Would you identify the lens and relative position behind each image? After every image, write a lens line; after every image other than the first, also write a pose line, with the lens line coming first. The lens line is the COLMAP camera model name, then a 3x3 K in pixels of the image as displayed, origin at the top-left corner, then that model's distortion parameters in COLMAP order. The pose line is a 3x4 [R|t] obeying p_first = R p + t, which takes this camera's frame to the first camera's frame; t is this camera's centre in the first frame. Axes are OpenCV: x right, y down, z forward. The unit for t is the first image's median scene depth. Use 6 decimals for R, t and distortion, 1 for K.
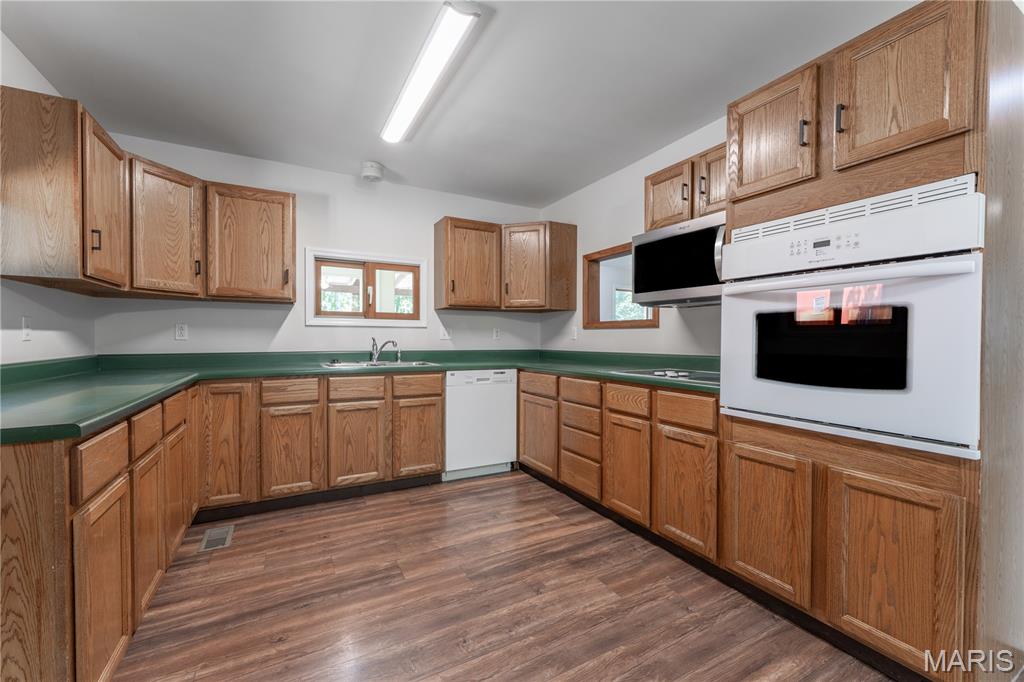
lens RADIAL K [[411.1, 0, 508.2], [0, 411.1, 343.8], [0, 0, 1]] dist [-0.001235, -0.000258]
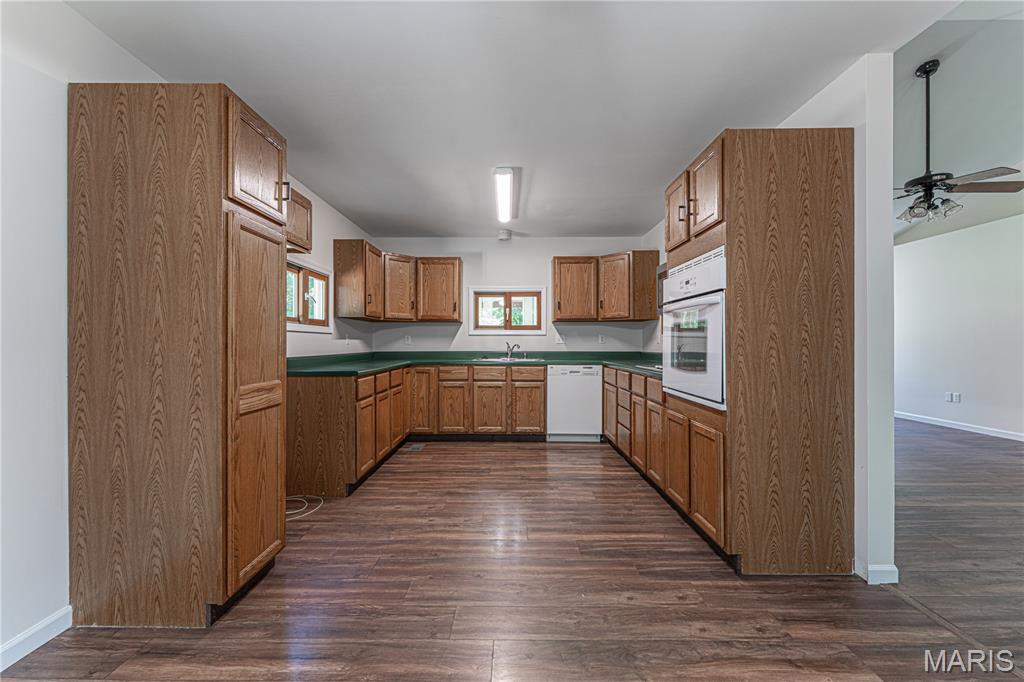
lens RADIAL K [[411.1, 0, 508.2], [0, 411.1, 343.8], [0, 0, 1]] dist [-0.001235, -0.000258]
pose [[0.876870, -0.003121, -0.480718, 0.507571], [-0.003051, 0.999923, -0.012058, 0.010743], [0.480718, 0.012040, 0.876792, -0.413057]]
